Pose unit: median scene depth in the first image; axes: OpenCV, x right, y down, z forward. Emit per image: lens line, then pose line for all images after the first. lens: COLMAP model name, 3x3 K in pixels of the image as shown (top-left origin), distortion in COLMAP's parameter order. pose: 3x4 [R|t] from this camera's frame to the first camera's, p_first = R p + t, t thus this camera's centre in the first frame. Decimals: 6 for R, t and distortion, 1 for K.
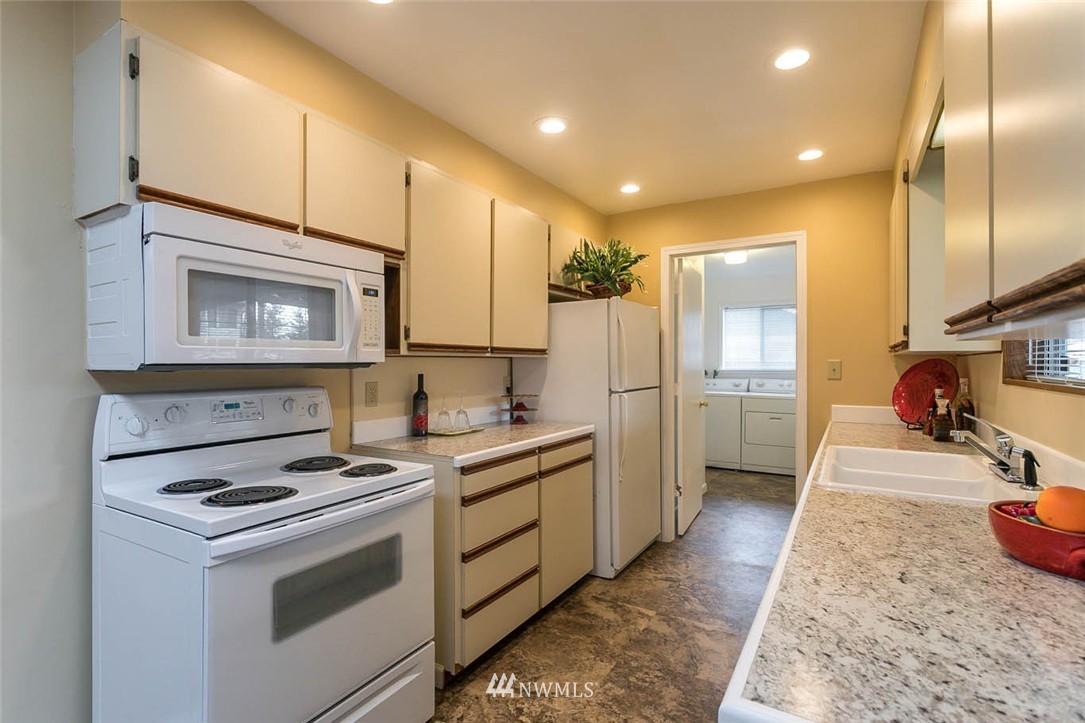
lens RADIAL K [[518.6, 0, 542.5], [0, 518.6, 361.5], [0, 0, 1]] dist [-0.001923, 0.000022]
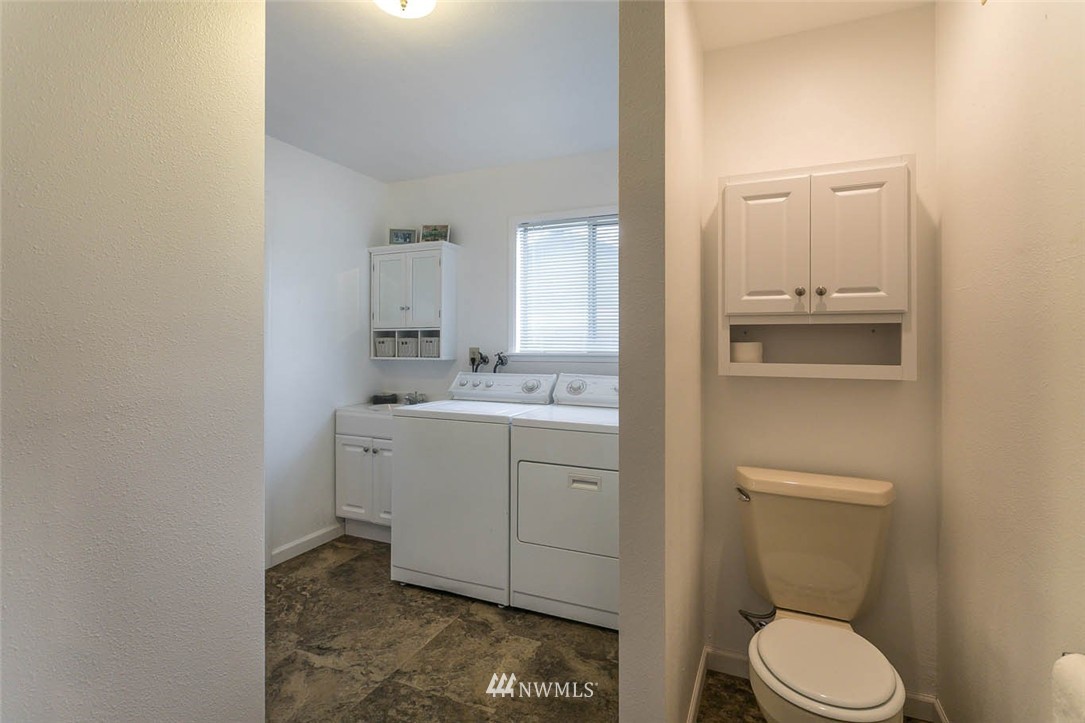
lens RADIAL K [[519.6, 0, 542.5], [0, 519.6, 361.5], [0, 0, 1]] dist [-0.056874, 0.032739]
pose [[0.990118, -0.021318, 0.138610, 0.804217], [0.014195, 0.998537, 0.052170, -0.001877], [-0.139519, -0.049687, 0.988972, 1.383148]]
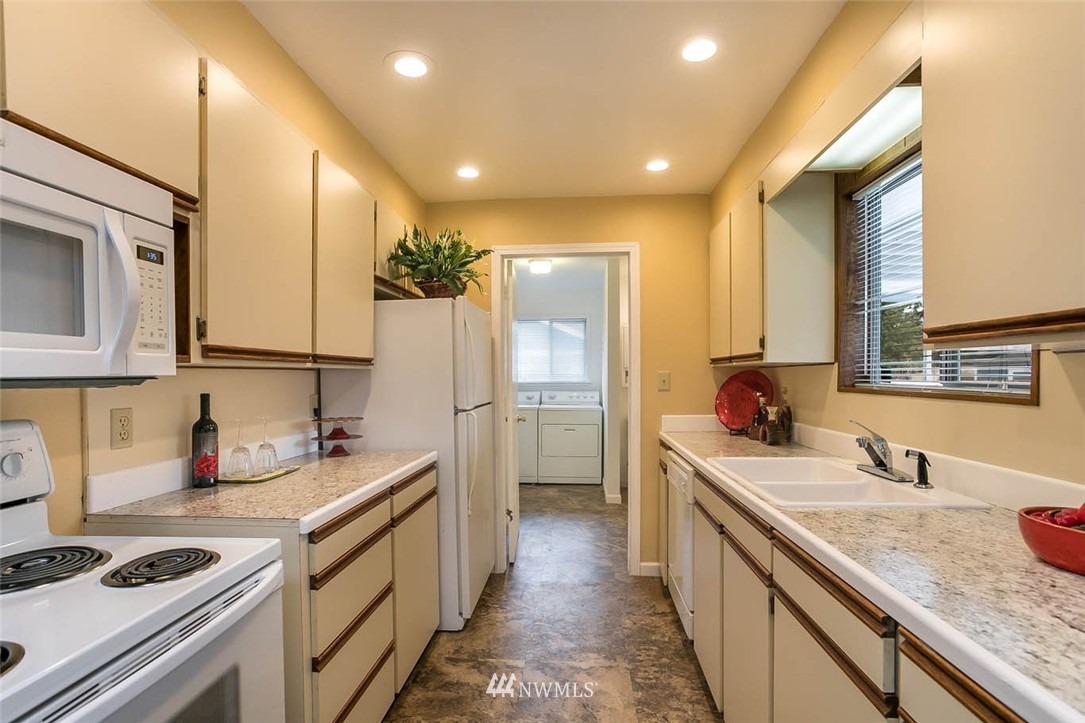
lens RADIAL K [[532.3, 0, 544.5], [0, 532.3, 381.3], [0, 0, 1]] dist [-0.058155, 0.036534]
pose [[0.892276, -0.010476, 0.451368, -0.144747], [0.004930, 0.999897, 0.013463, 0.001325], [-0.451462, -0.009788, 0.892236, 0.200868]]
